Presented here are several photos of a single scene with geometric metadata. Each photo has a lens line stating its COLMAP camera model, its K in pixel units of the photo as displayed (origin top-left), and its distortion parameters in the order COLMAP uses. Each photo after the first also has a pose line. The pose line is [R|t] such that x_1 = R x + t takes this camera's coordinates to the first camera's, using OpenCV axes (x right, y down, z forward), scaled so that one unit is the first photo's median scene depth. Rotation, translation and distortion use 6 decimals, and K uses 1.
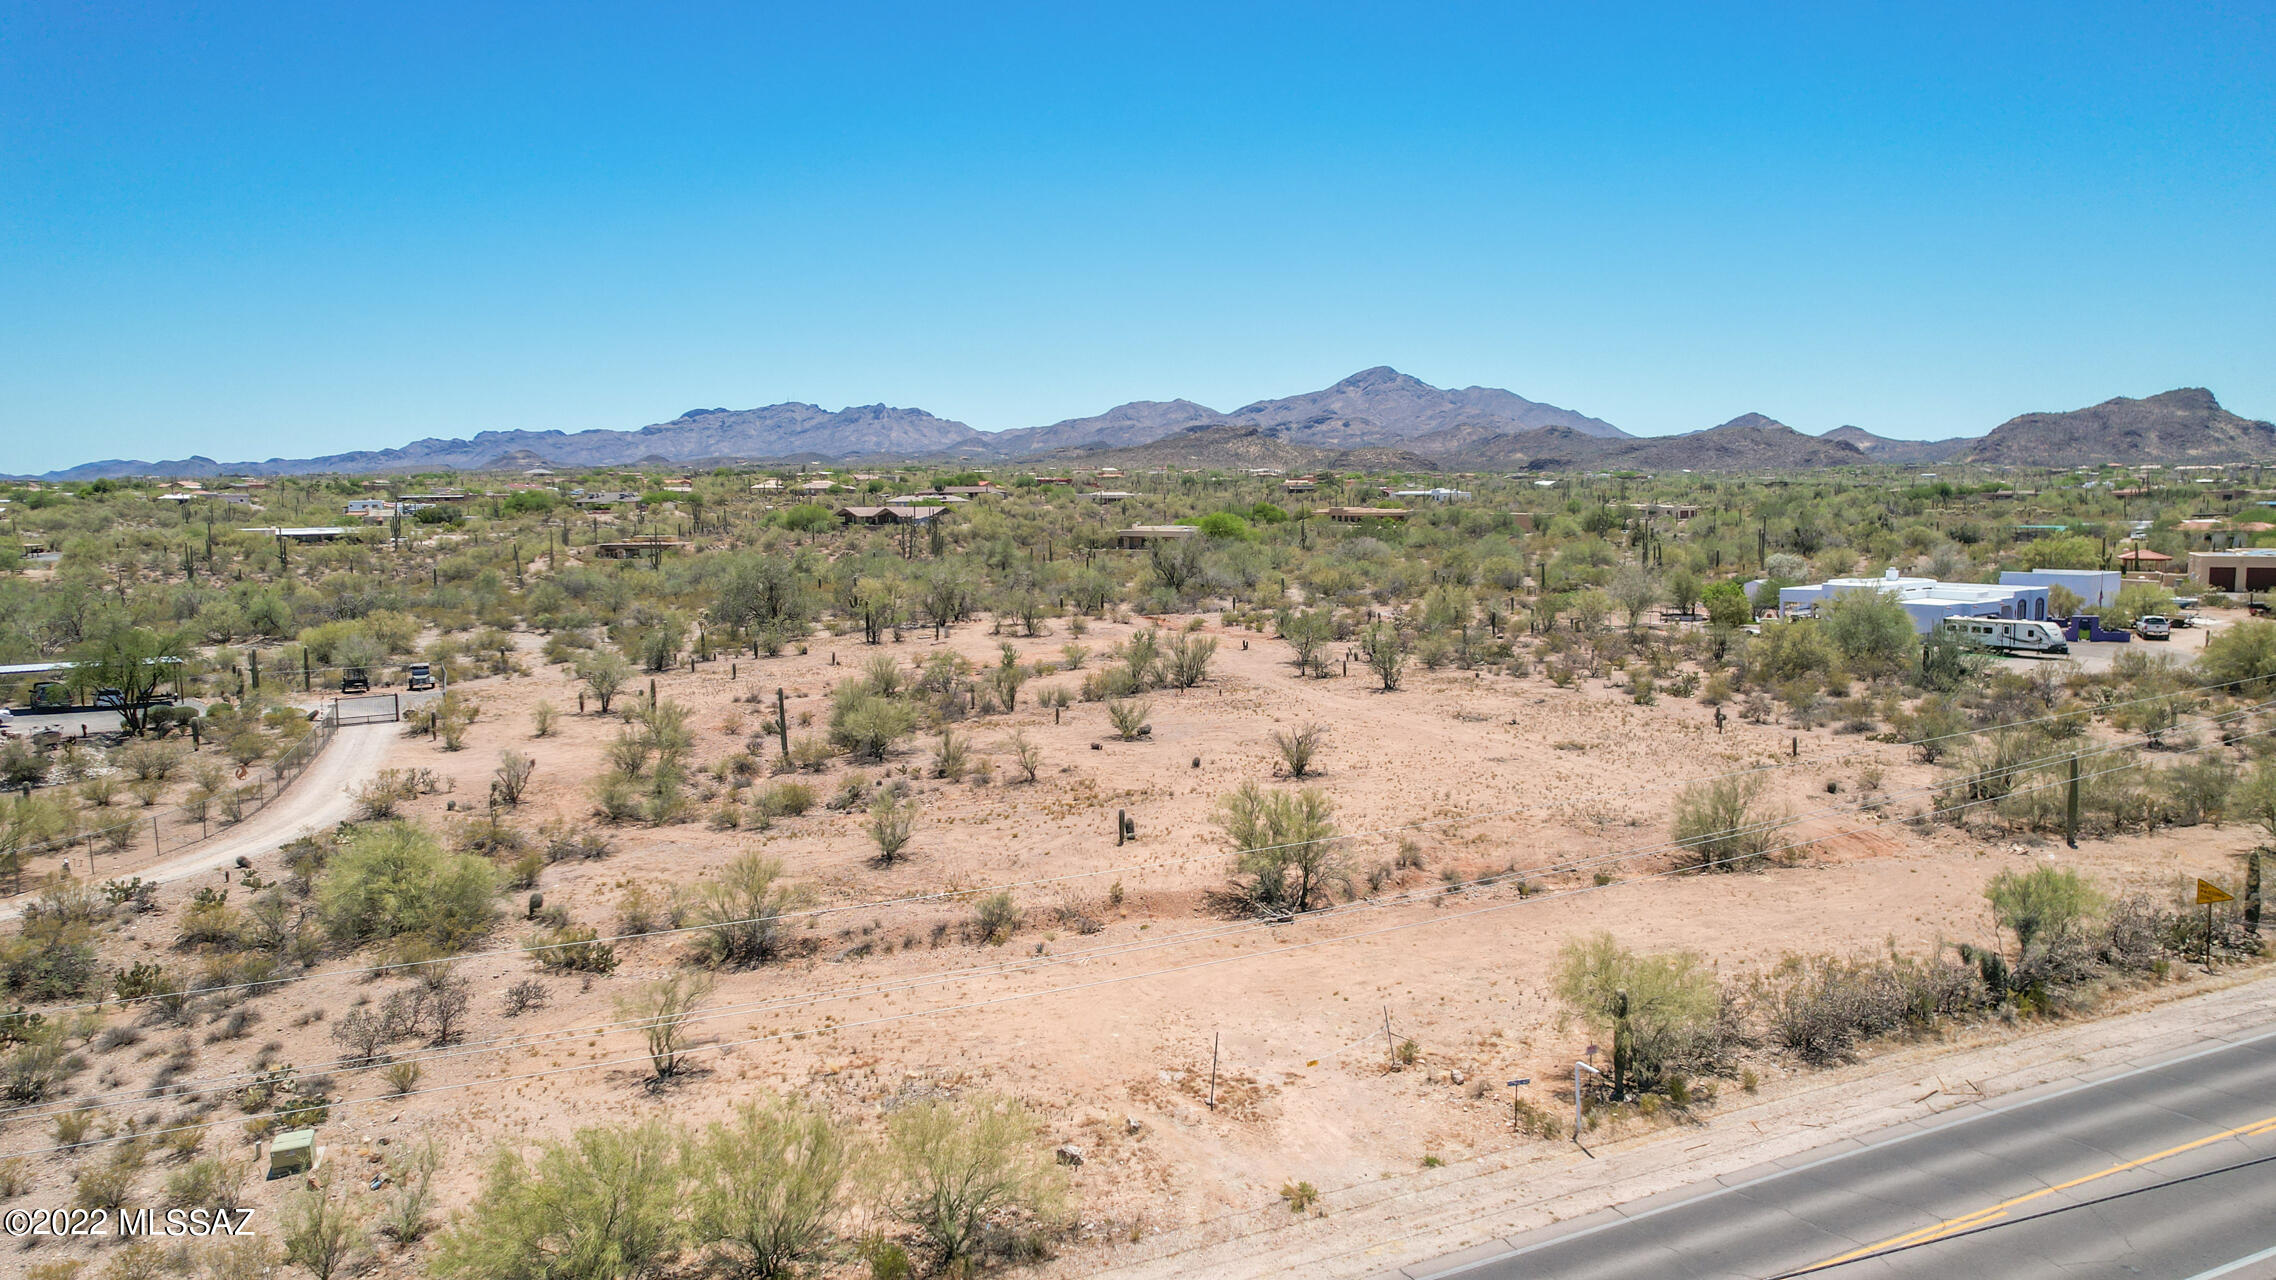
lens RADIAL K [[1526.4, 0, 1133.0], [0, 1526.4, 634.9], [0, 0, 1]] dist [-0.077319, 0.071280]
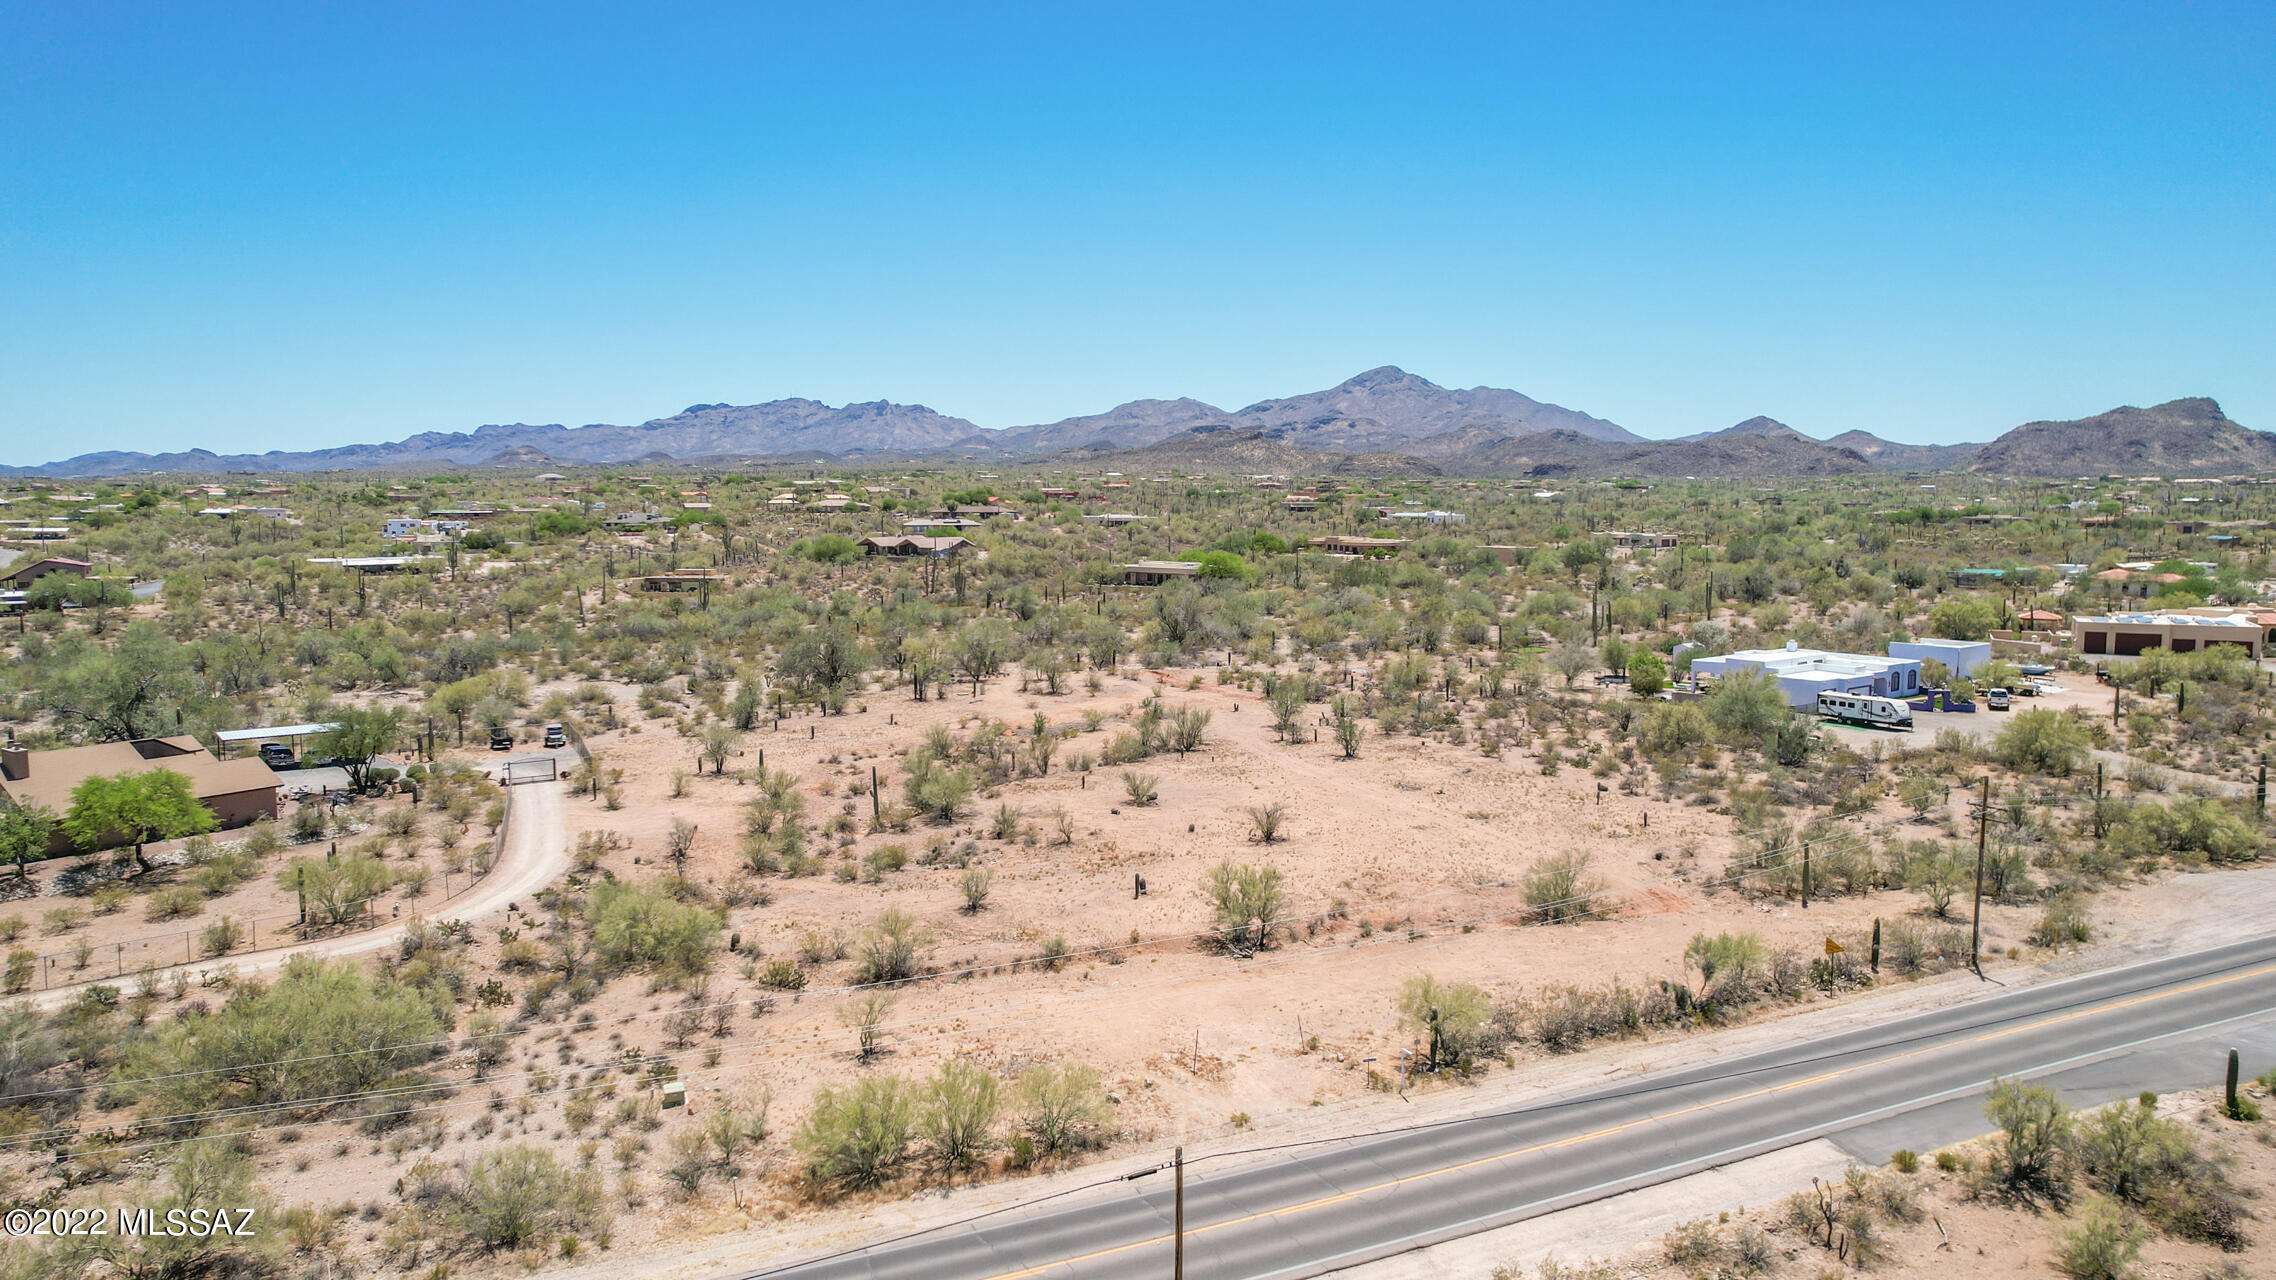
lens RADIAL K [[1562.7, 0, 1138.0], [0, 1562.7, 640.0], [0, 0, 1]] dist [-0.079788, 0.075161]
pose [[0.999968, 0.007836, 0.001700, -0.005991], [-0.007850, 0.999936, 0.008152, -0.062341], [-0.001636, -0.008165, 0.999965, -0.243750]]
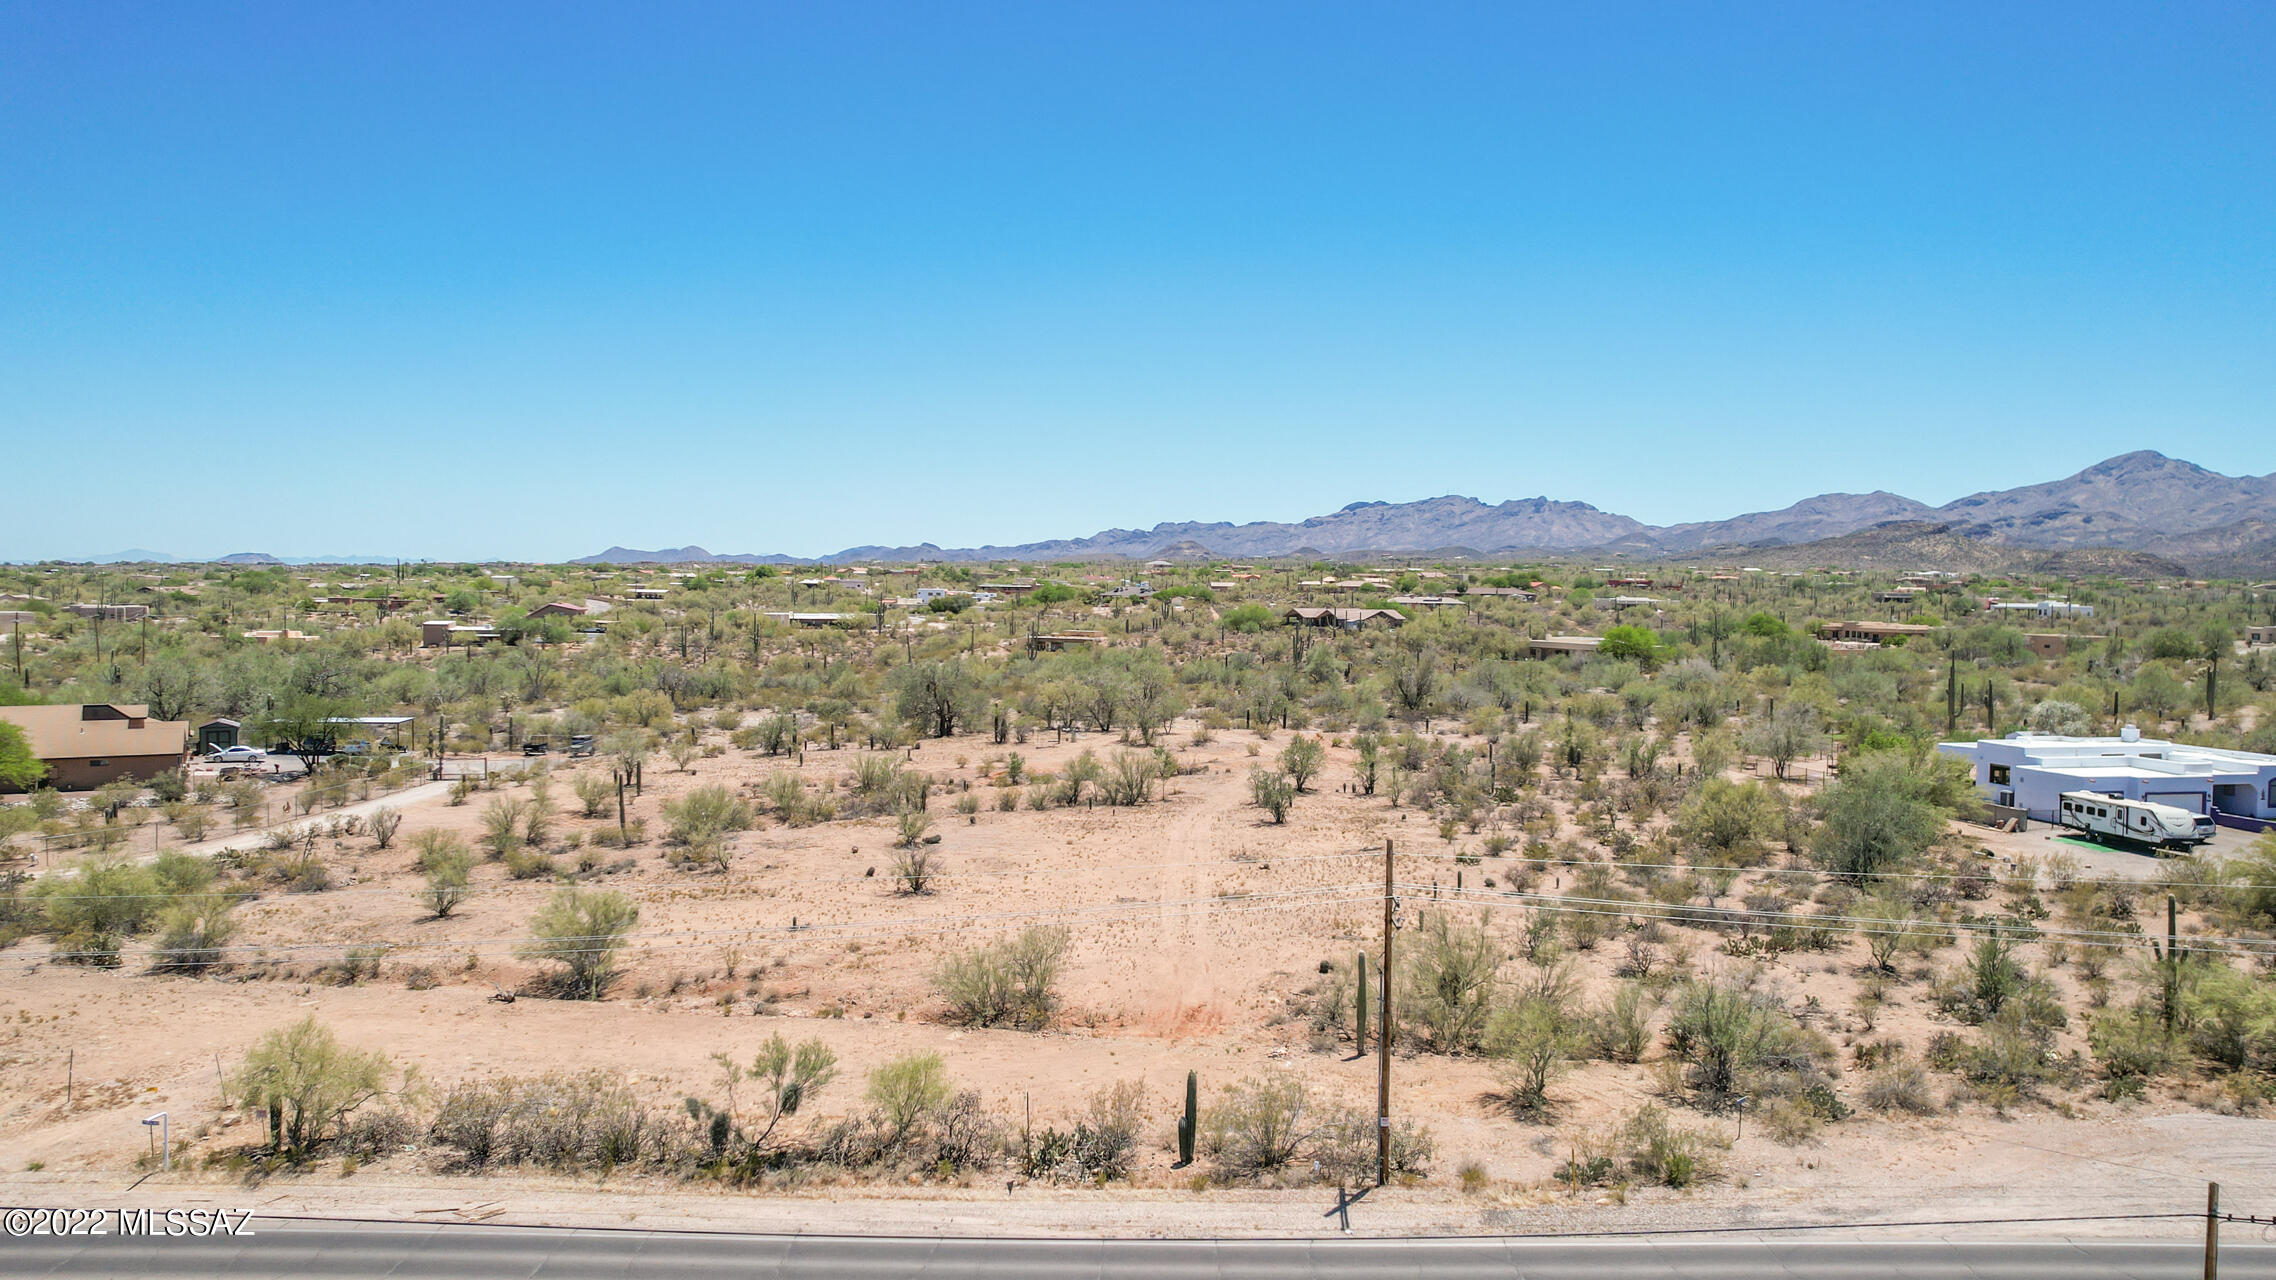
lens RADIAL K [[1562.7, 0, 1138.0], [0, 1562.7, 640.0], [0, 0, 1]] dist [-0.079788, 0.075161]
pose [[0.899443, 0.033451, -0.435757, 0.474582], [-0.058538, 0.997303, -0.044269, -0.028727], [0.433101, 0.065326, 0.898975, 0.060012]]
